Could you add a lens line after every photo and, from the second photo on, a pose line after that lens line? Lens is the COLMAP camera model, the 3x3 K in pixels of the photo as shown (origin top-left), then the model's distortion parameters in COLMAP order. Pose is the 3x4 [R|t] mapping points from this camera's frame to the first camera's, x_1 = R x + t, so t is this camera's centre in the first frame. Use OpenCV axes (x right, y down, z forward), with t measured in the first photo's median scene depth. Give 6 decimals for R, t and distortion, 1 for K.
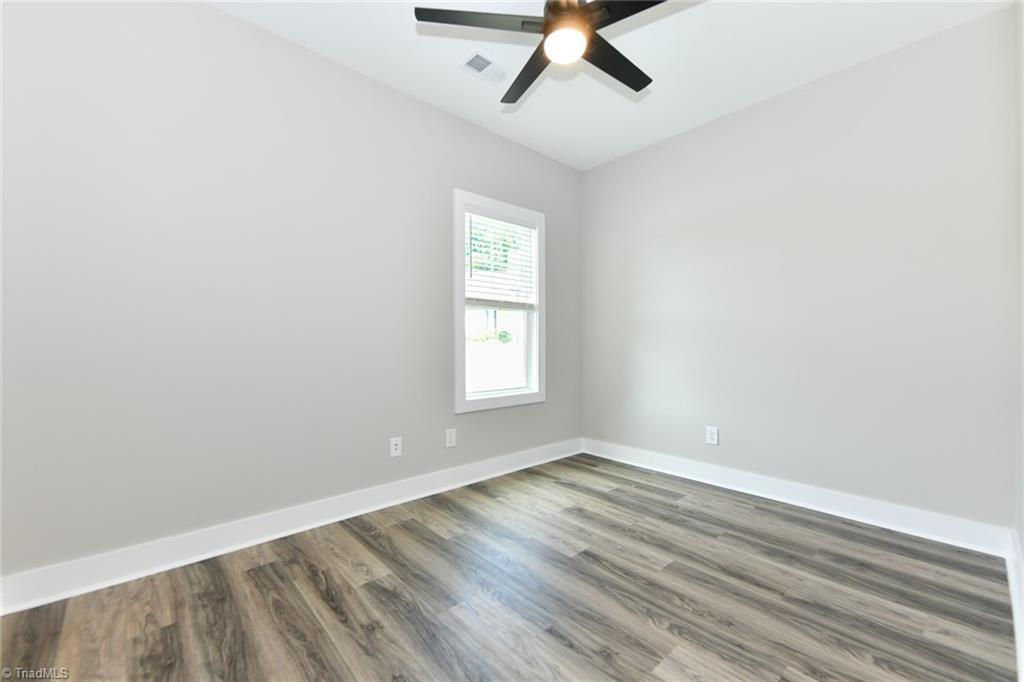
lens RADIAL K [[415.7, 0, 503.0], [0, 415.7, 343.8], [0, 0, 1]] dist [0.017824, -0.004685]
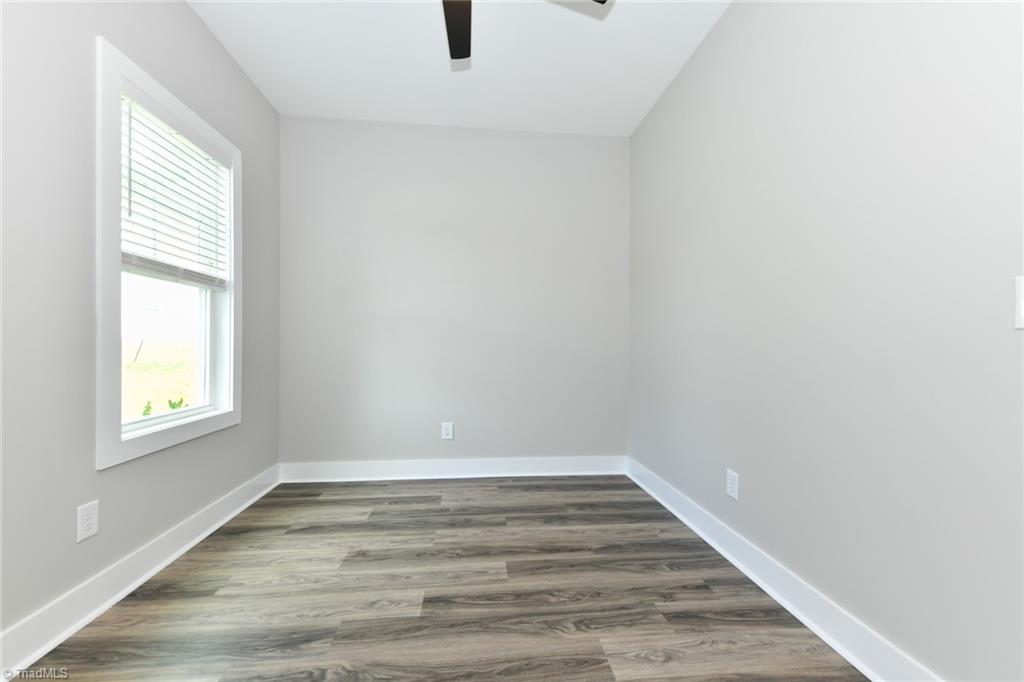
lens RADIAL K [[415.7, 0, 511.6], [0, 415.7, 342.2], [0, 0, 1]] dist [0.017824, -0.004685]
pose [[0.582790, 0.009340, 0.812569, -0.295775], [-0.004371, 0.999956, -0.008359, 0.011329], [-0.812611, 0.001320, 0.582805, 0.331632]]
